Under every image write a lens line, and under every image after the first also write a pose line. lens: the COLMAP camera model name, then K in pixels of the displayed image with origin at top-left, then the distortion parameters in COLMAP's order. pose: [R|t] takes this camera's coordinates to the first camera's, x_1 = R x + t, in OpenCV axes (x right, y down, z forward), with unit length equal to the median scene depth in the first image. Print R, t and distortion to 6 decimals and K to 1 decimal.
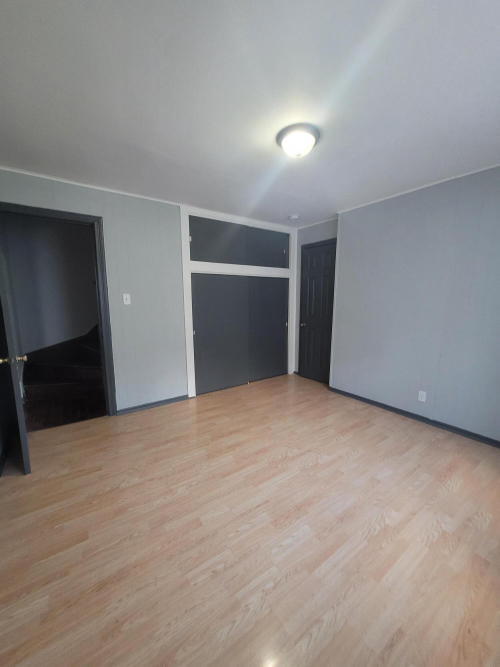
lens RADIAL K [[261.6, 0, 246.8], [0, 261.6, 335.3], [0, 0, 1]] dist [0.002553, 0.000221]
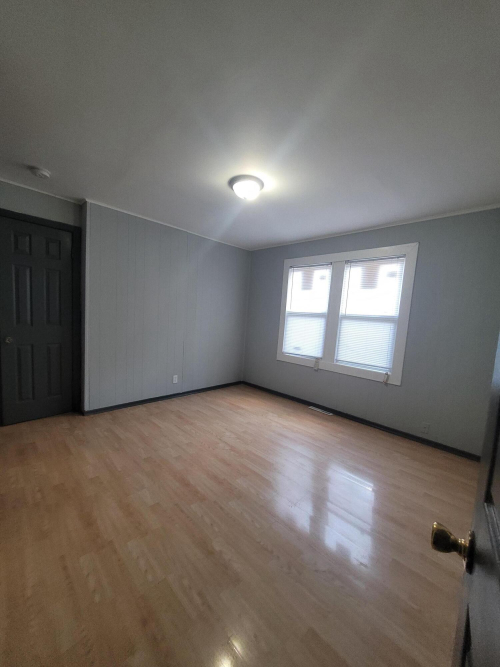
lens RADIAL K [[261.6, 0, 247.6], [0, 261.6, 335.4], [0, 0, 1]] dist [0.002553, 0.000221]
pose [[-0.163565, -0.092022, 0.982231, -0.830573], [0.079698, 0.991153, 0.106130, -0.125747], [-0.983308, 0.095641, -0.154784, 0.946682]]
